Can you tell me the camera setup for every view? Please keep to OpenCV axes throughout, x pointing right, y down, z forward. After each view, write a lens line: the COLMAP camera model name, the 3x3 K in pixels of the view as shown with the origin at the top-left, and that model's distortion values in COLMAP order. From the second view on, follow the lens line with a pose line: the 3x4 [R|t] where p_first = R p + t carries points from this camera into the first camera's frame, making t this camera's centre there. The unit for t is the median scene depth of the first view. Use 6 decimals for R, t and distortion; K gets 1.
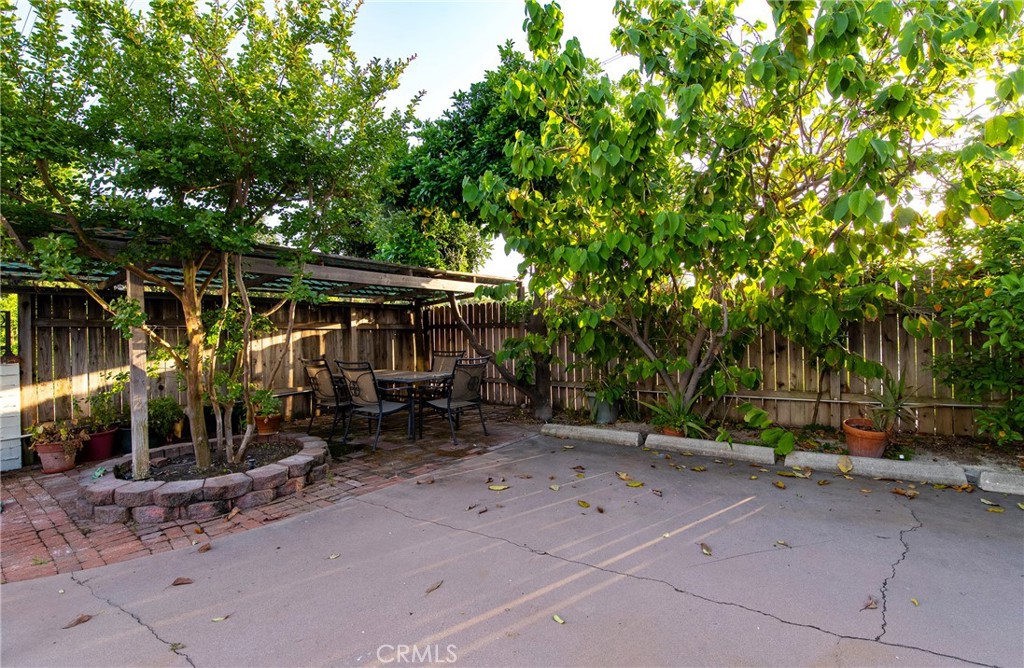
lens RADIAL K [[625.8, 0, 512.0], [0, 625.8, 334.0], [0, 0, 1]] dist [0.001225, 0.000038]
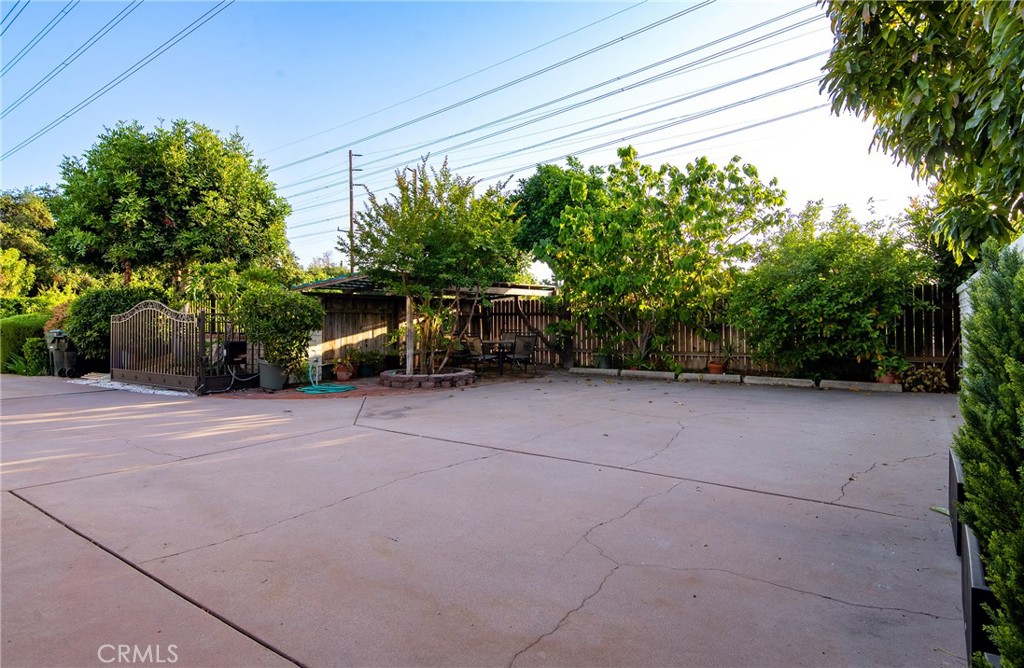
lens RADIAL K [[671.9, 0, 512.0], [0, 671.9, 334.0], [0, 0, 1]] dist [-0.001814, -0.000057]
pose [[0.999833, 0.014442, -0.011219, -0.102449], [-0.014206, 0.999682, 0.020834, 0.002475], [0.011517, -0.020671, 0.999720, -1.021071]]
